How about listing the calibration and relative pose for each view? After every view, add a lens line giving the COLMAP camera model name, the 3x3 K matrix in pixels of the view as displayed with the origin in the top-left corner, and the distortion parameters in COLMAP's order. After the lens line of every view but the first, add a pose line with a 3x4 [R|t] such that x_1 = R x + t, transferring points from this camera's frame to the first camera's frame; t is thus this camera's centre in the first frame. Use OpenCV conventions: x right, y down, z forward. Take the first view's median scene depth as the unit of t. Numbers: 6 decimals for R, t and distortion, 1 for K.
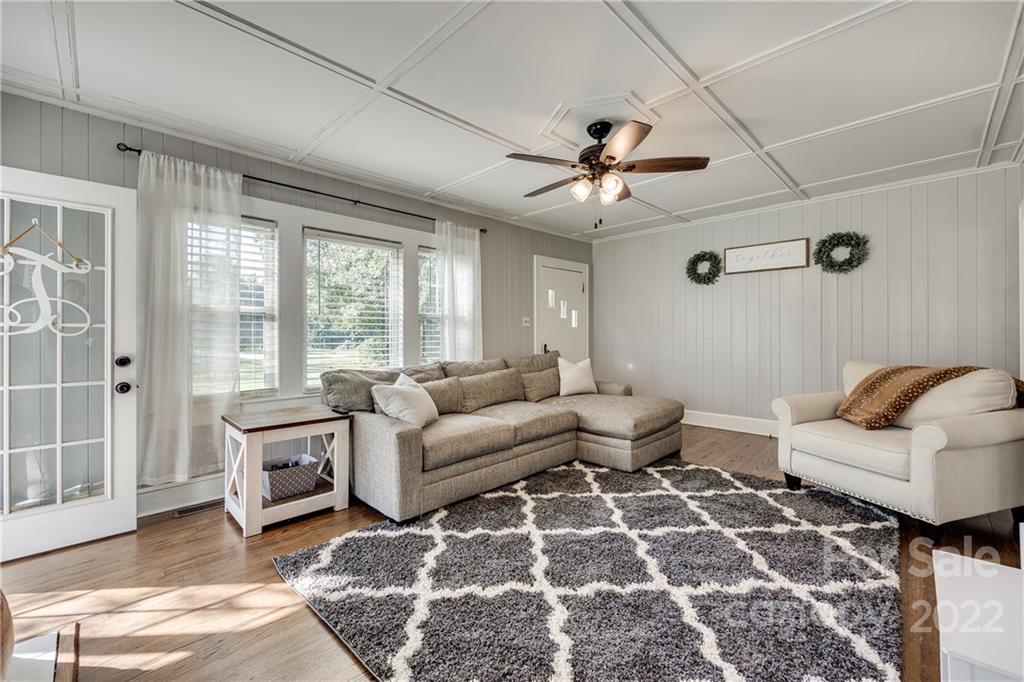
lens RADIAL K [[416.8, 0, 514.2], [0, 416.8, 334.4], [0, 0, 1]] dist [-0.006953, 0.000016]
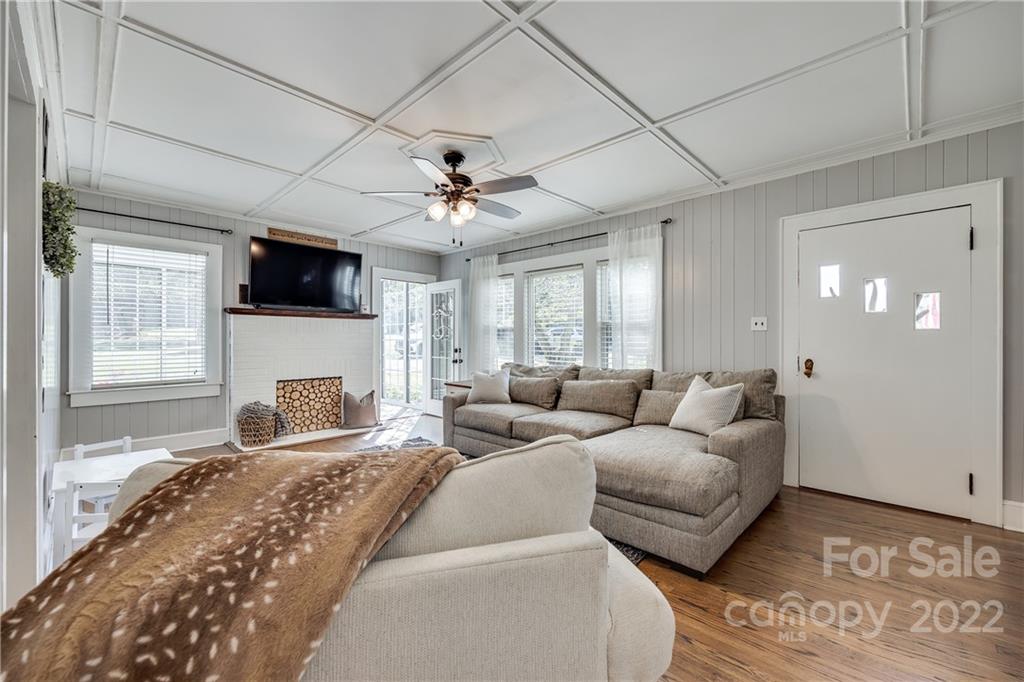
lens RADIAL K [[416.8, 0, 512.4], [0, 416.8, 342.9], [0, 0, 1]] dist [-0.006953, 0.000016]
pose [[0.013153, 0.013835, -0.999818, 1.479093], [-0.004567, 0.999895, 0.013776, -0.014723], [0.999903, 0.004385, 0.013215, 1.261645]]
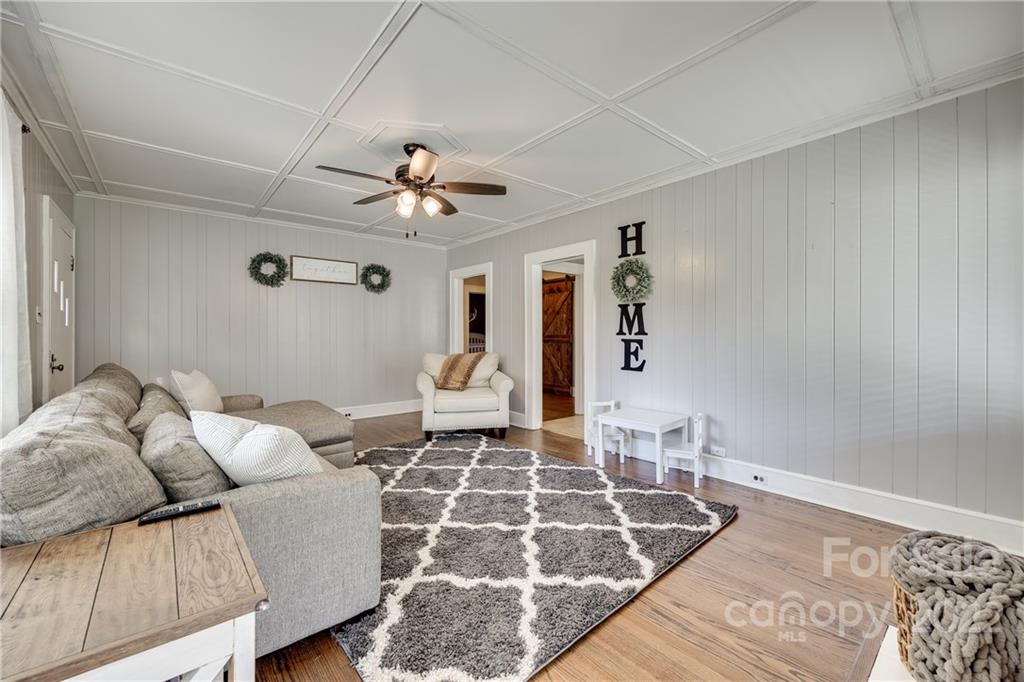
lens RADIAL K [[416.8, 0, 502.2], [0, 416.8, 334.0], [0, 0, 1]] dist [-0.006953, 0.000016]
pose [[0.095773, 0.006217, 0.995384, -0.939434], [0.003325, 0.999973, -0.006566, 0.002872], [-0.995398, 0.003938, 0.095749, 0.715820]]
